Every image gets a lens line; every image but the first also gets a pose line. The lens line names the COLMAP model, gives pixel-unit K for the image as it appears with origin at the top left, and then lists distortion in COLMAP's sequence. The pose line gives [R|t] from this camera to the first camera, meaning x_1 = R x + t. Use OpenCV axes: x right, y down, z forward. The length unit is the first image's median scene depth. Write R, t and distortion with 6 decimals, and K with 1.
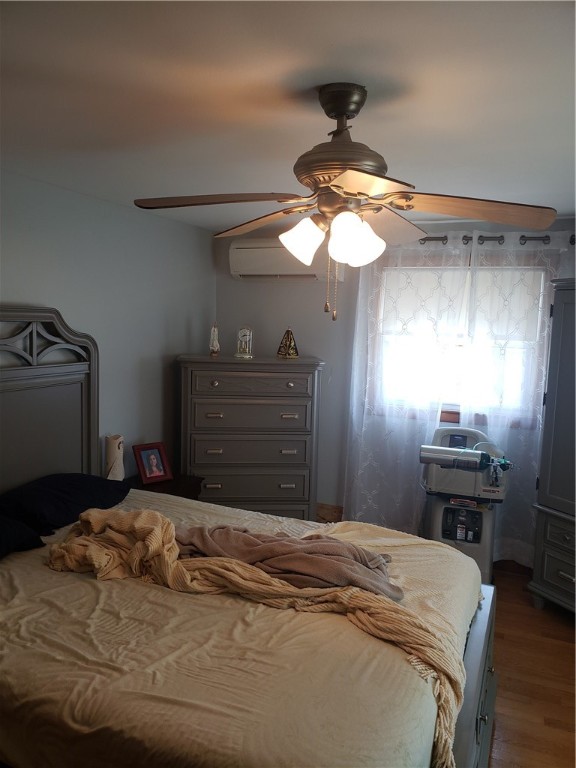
lens RADIAL K [[598.1, 0, 286.0], [0, 598.1, 387.9], [0, 0, 1]] dist [0.071023, -0.063926]
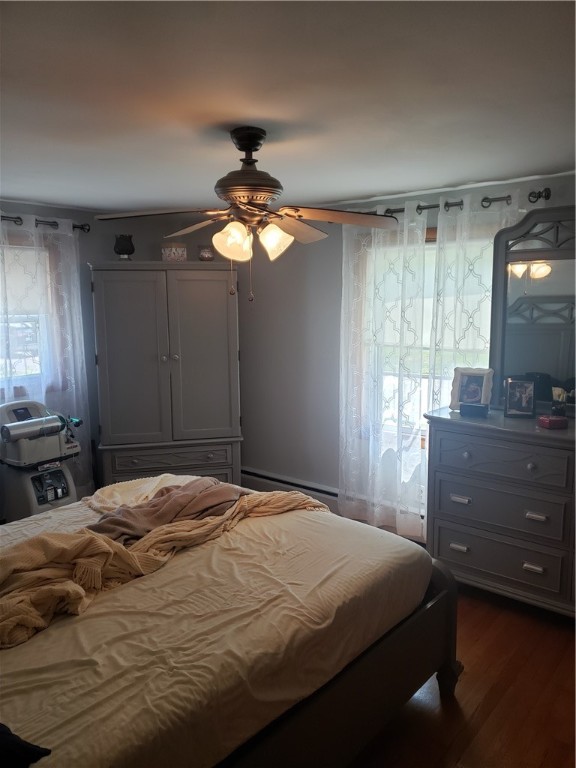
lens RADIAL K [[598.1, 0, 285.3], [0, 598.1, 379.1], [0, 0, 1]] dist [0.071023, -0.063926]
pose [[0.289731, -0.169764, 0.941932, -1.056702], [0.136312, 0.981431, 0.134954, -0.094782], [-0.947352, 0.089296, 0.307492, 0.461159]]
